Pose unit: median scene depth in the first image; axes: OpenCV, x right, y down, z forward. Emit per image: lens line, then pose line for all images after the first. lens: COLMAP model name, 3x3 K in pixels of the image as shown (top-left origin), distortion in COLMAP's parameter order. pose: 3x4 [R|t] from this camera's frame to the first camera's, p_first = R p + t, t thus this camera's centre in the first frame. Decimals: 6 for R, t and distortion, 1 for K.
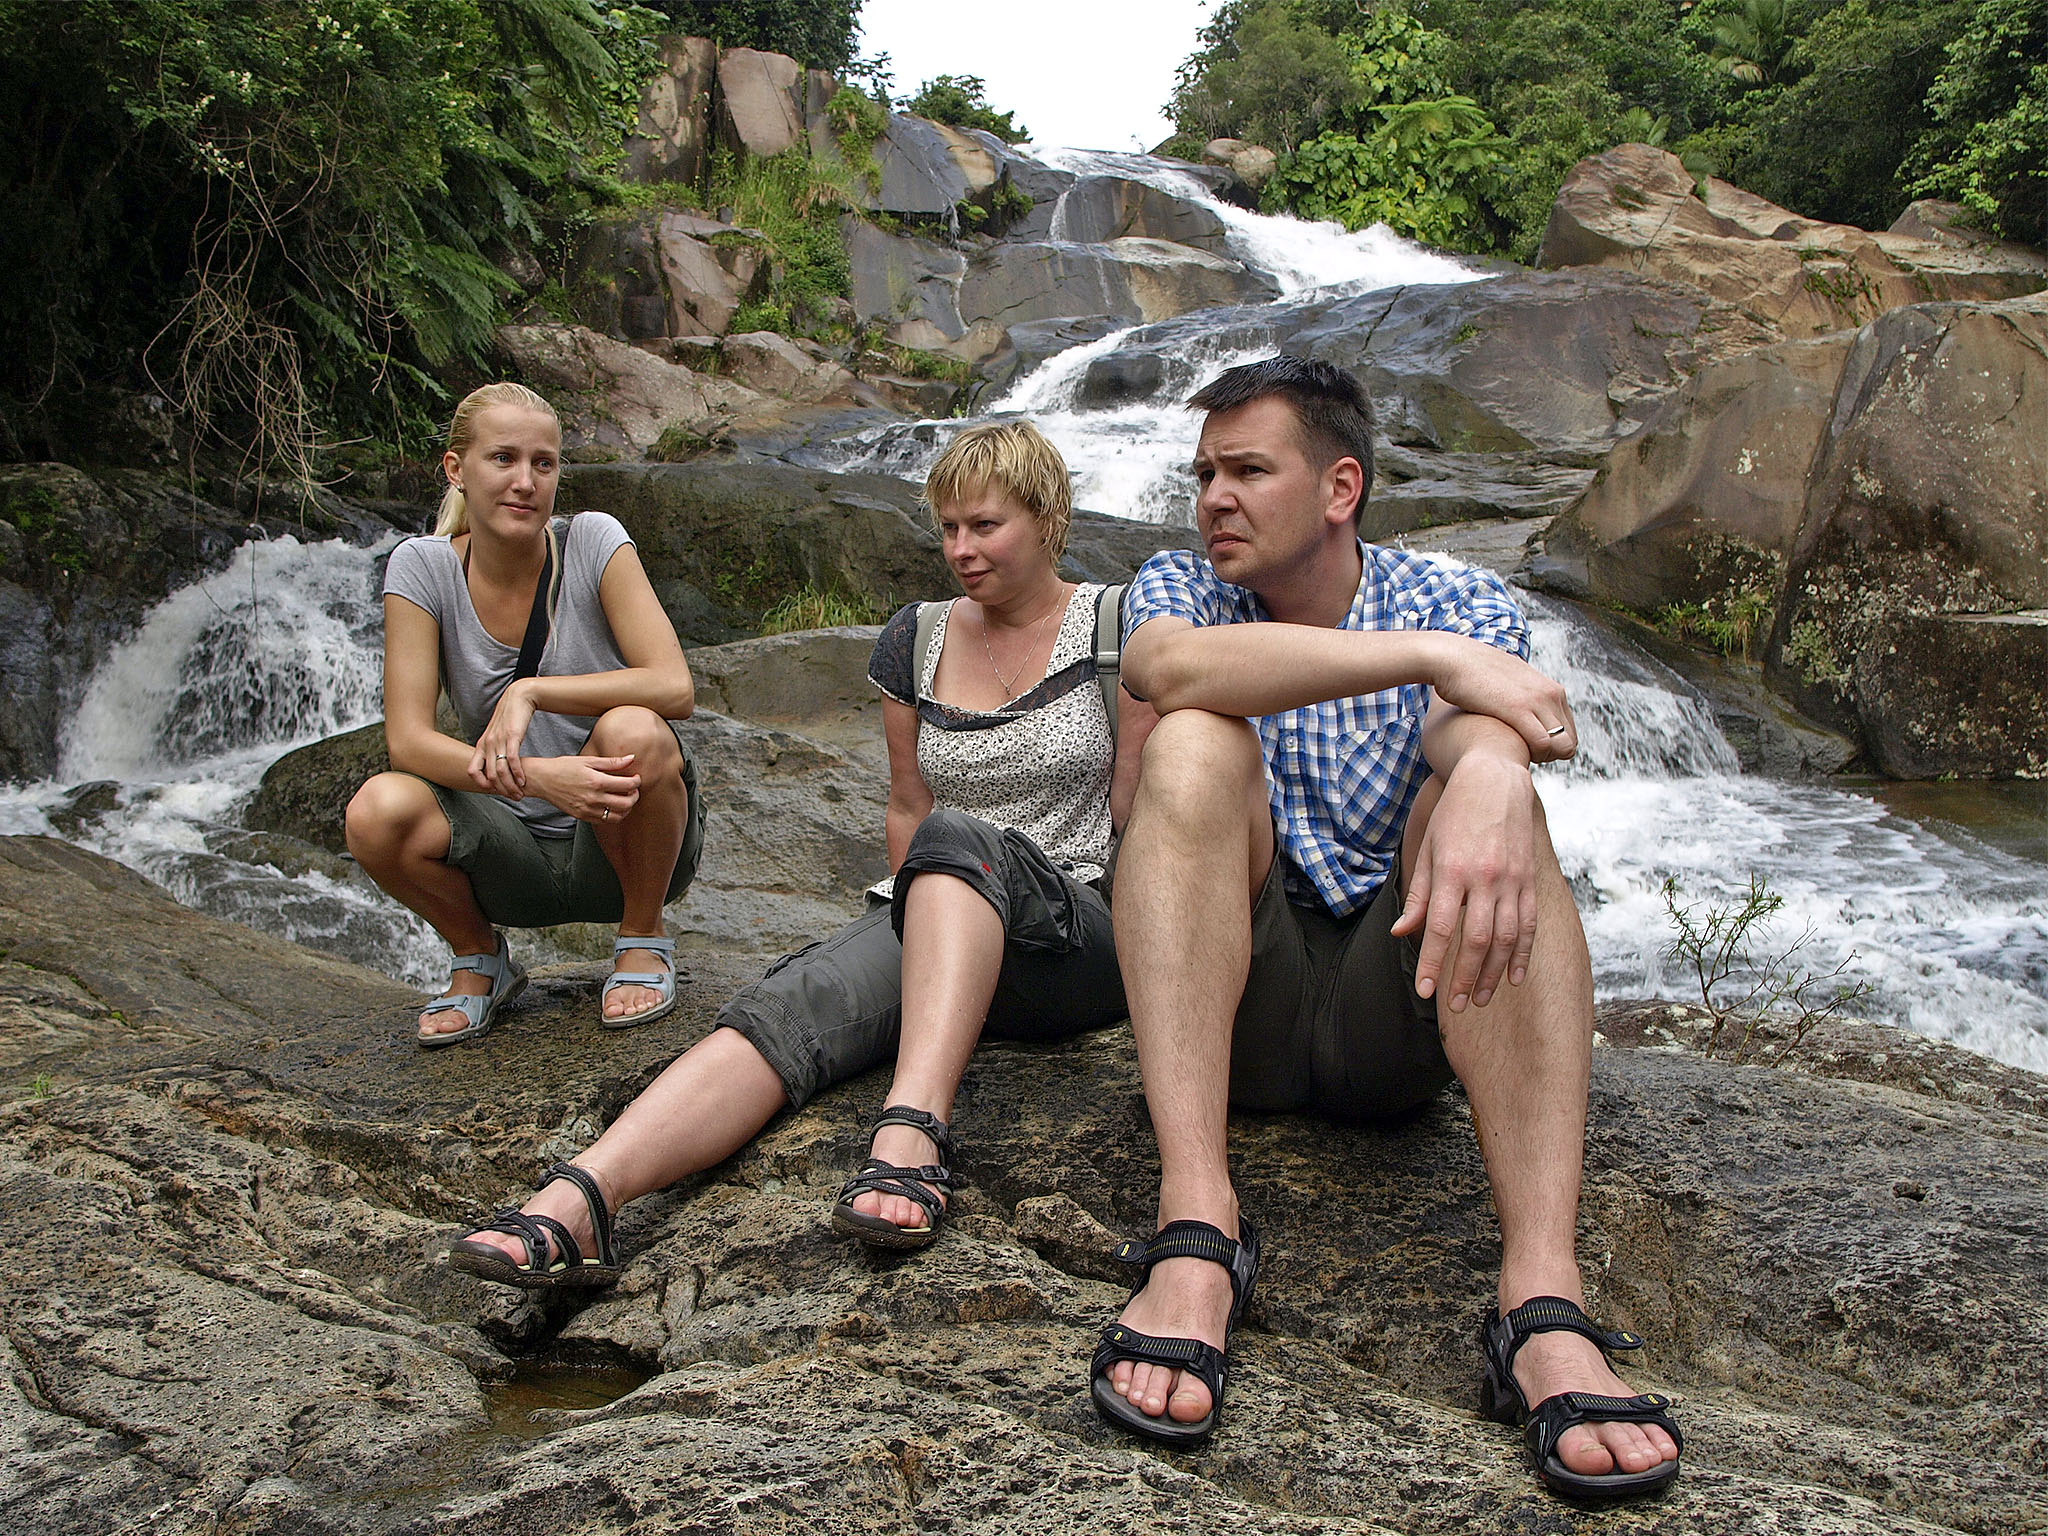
lens RADIAL K [[1661.4, 0, 1024.0], [0, 1661.4, 768.0], [0, 0, 1]] dist [-0.083289, 0.110724]
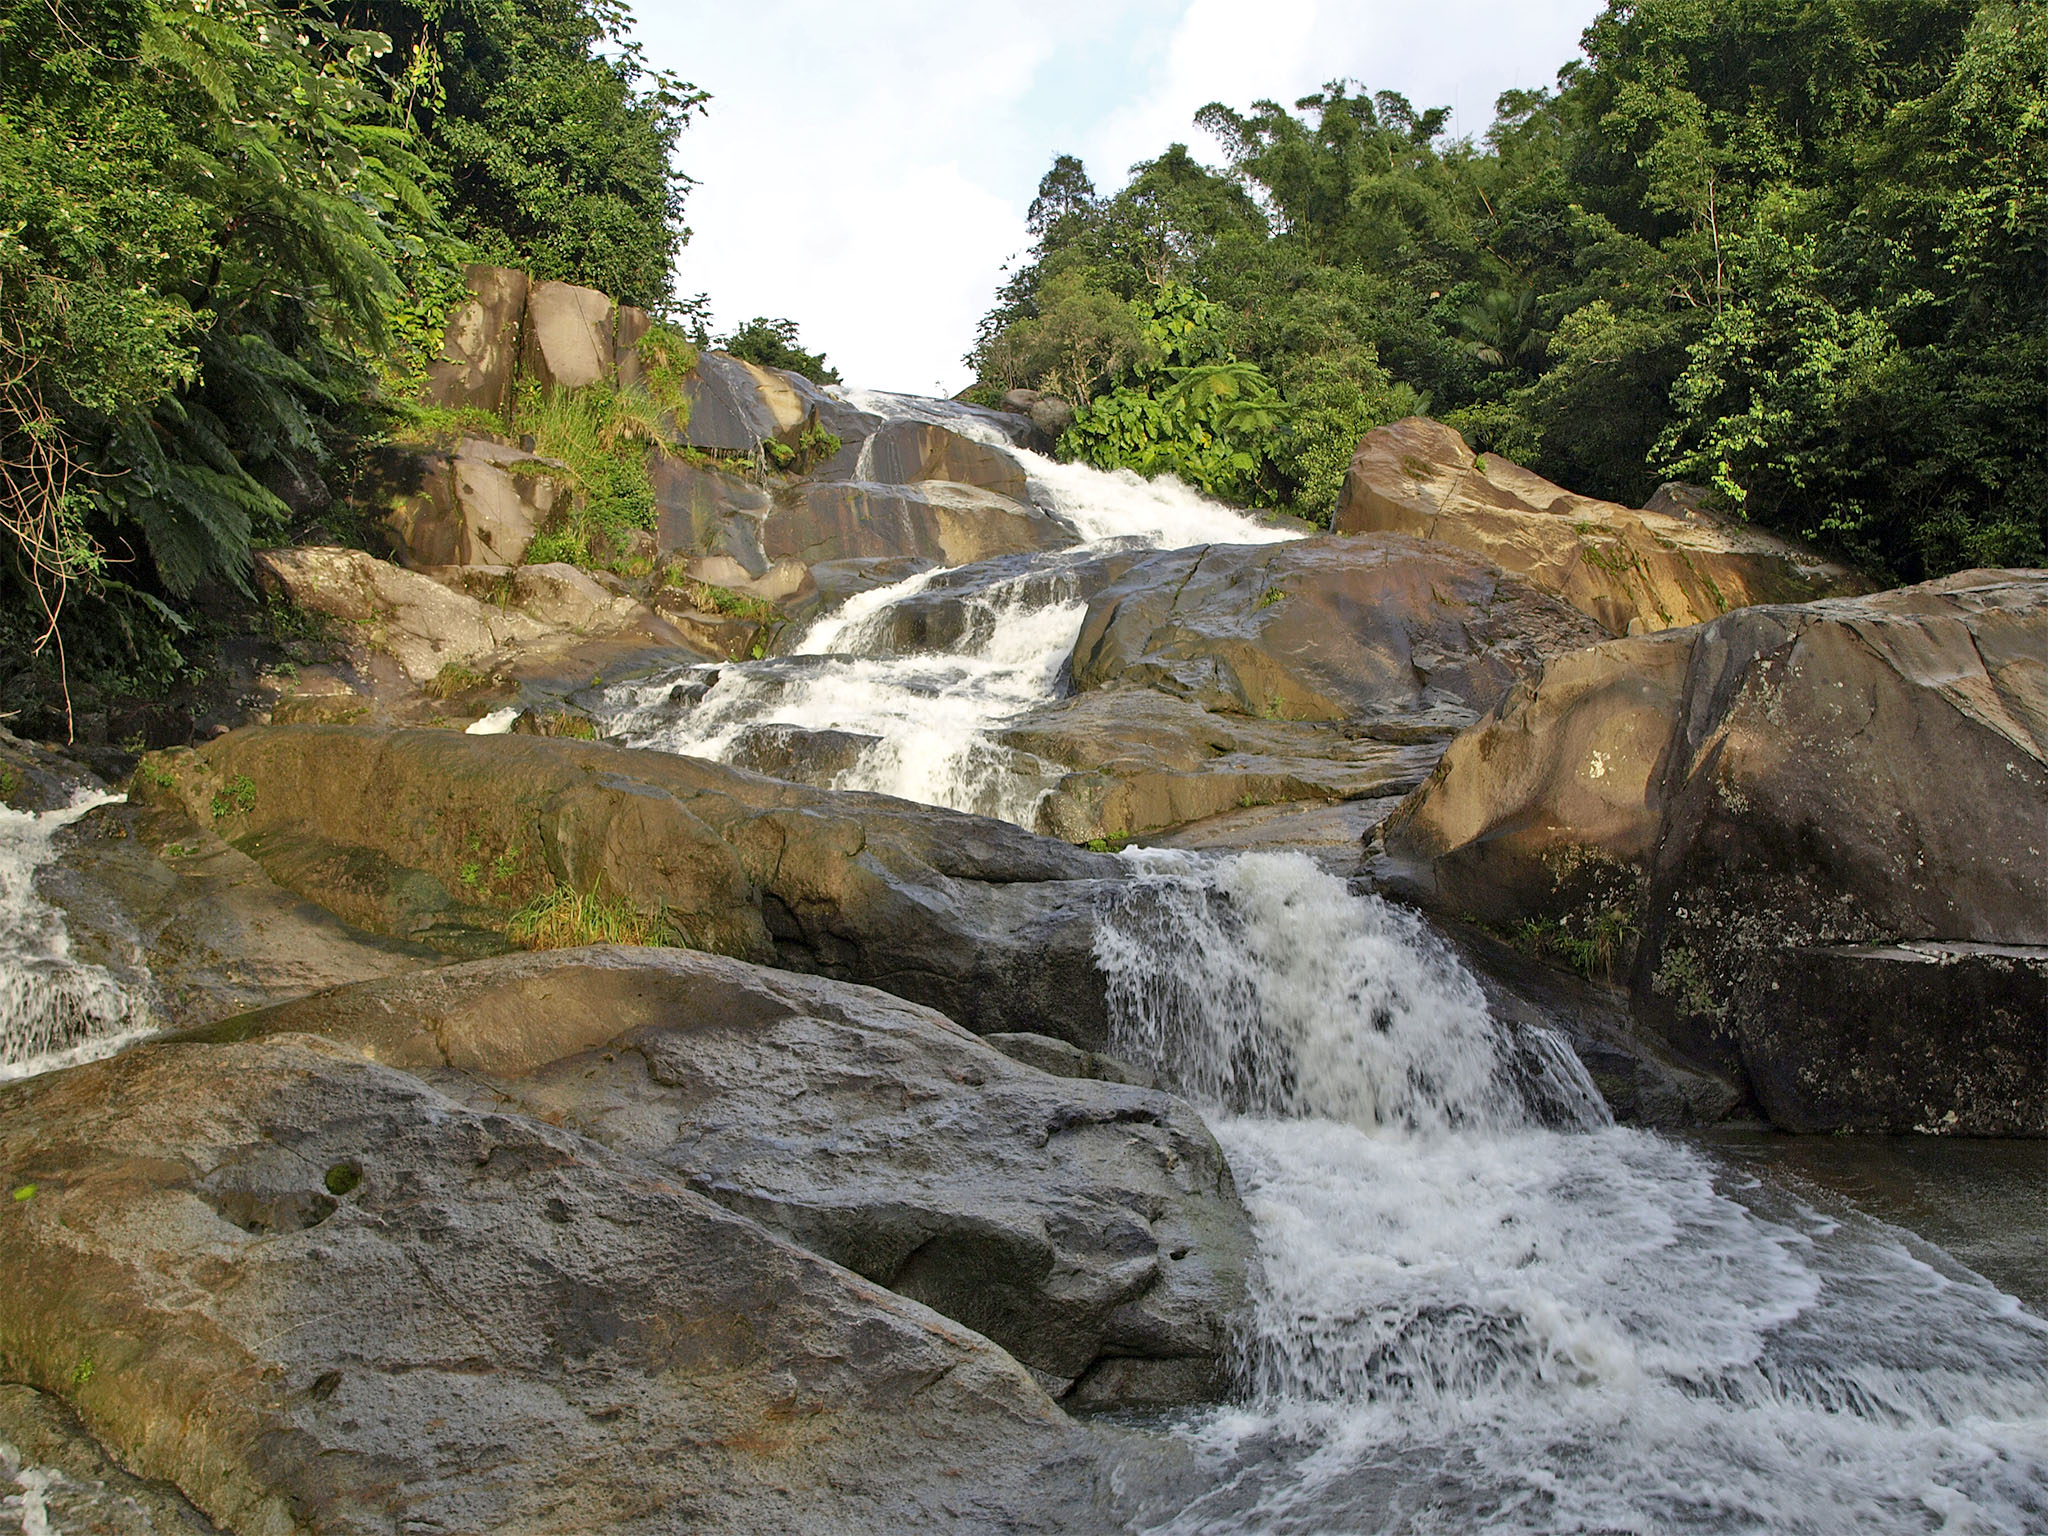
lens RADIAL K [[1494.9, 0, 1024.0], [0, 1494.9, 768.0], [0, 0, 1]] dist [-0.079577, 0.080239]
pose [[0.991407, 0.018661, 0.129478, 0.003288], [-0.004398, 0.993969, -0.109577, -0.049030], [-0.130742, 0.108066, 0.985509, 0.113079]]
